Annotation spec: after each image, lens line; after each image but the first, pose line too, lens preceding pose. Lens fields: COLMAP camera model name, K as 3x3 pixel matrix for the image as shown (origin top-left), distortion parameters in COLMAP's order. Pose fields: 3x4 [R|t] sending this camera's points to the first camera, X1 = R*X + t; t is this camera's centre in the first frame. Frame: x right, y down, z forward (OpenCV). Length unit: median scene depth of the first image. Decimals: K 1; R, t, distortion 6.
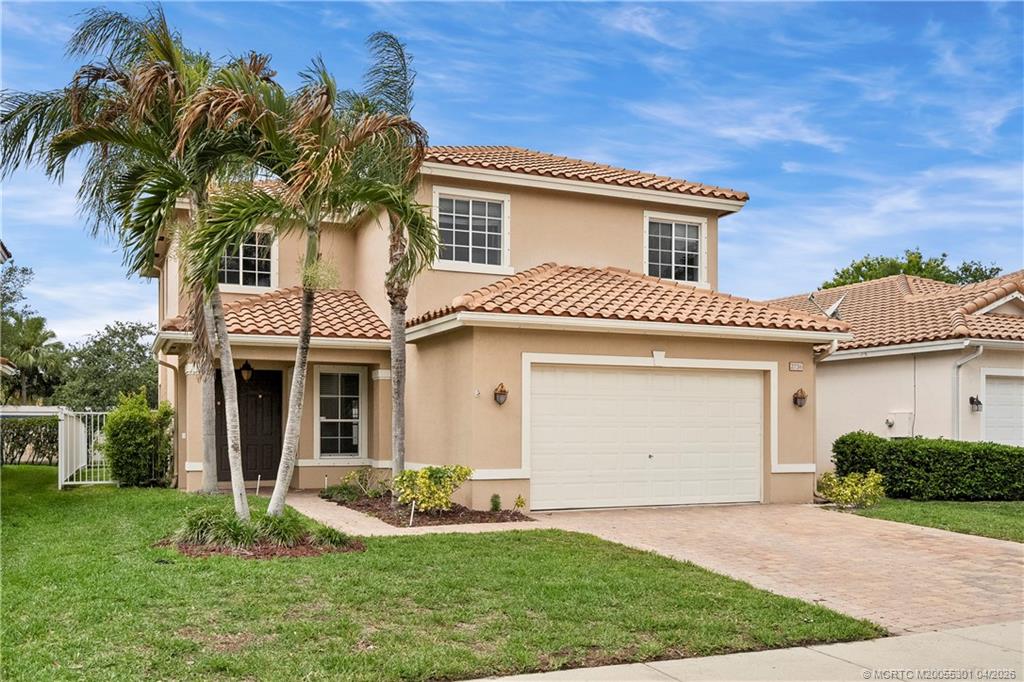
lens RADIAL K [[898.9, 0, 498.2], [0, 898.9, 421.9], [0, 0, 1]] dist [0.002296, 0.003859]
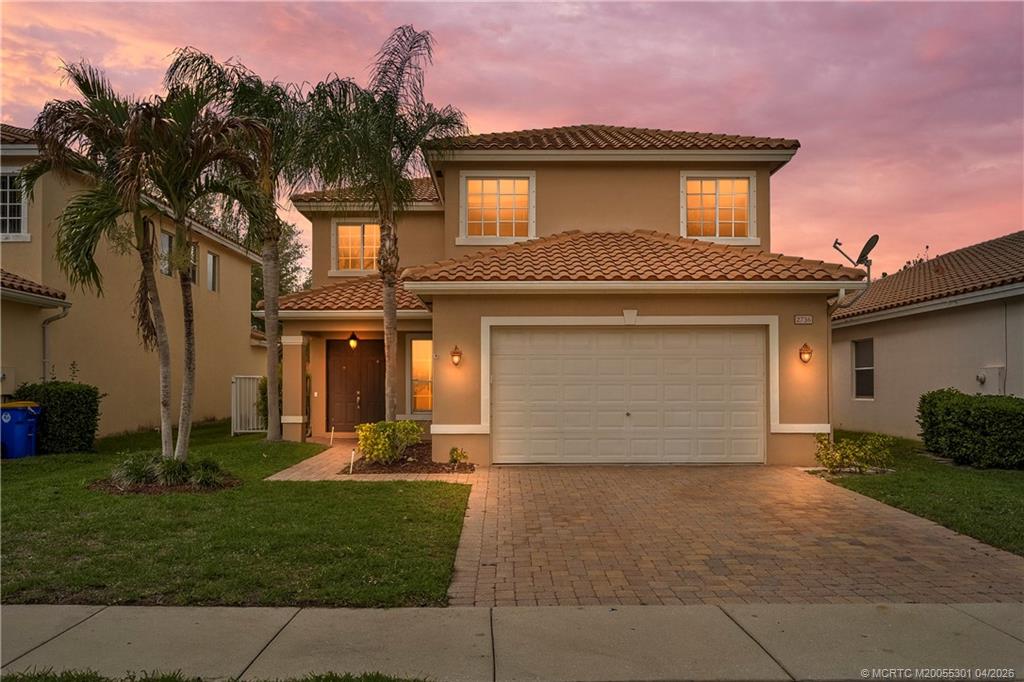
lens RADIAL K [[792.3, 0, 508.7], [0, 792.3, 377.6], [0, 0, 1]] dist [0.010875, -0.005573]
pose [[0.920745, -0.008940, -0.390063, 0.372707], [0.006711, 0.999952, -0.007078, 0.002208], [0.390108, 0.003899, 0.920761, 0.119695]]
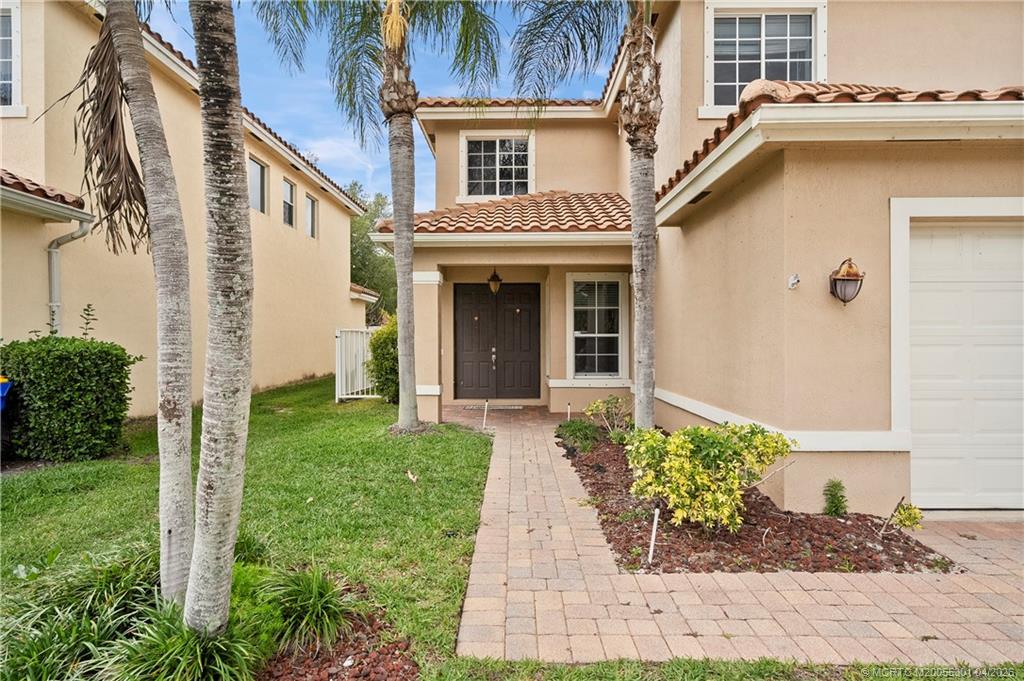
lens RADIAL K [[565.0, 0, 512.6], [0, 565.0, 339.3], [0, 0, 1]] dist [0.003590, 0.000768]
pose [[0.914947, -0.004711, -0.403548, -0.033971], [0.007808, 0.999951, 0.006030, -0.002007], [0.403500, -0.008668, 0.914939, 0.546967]]
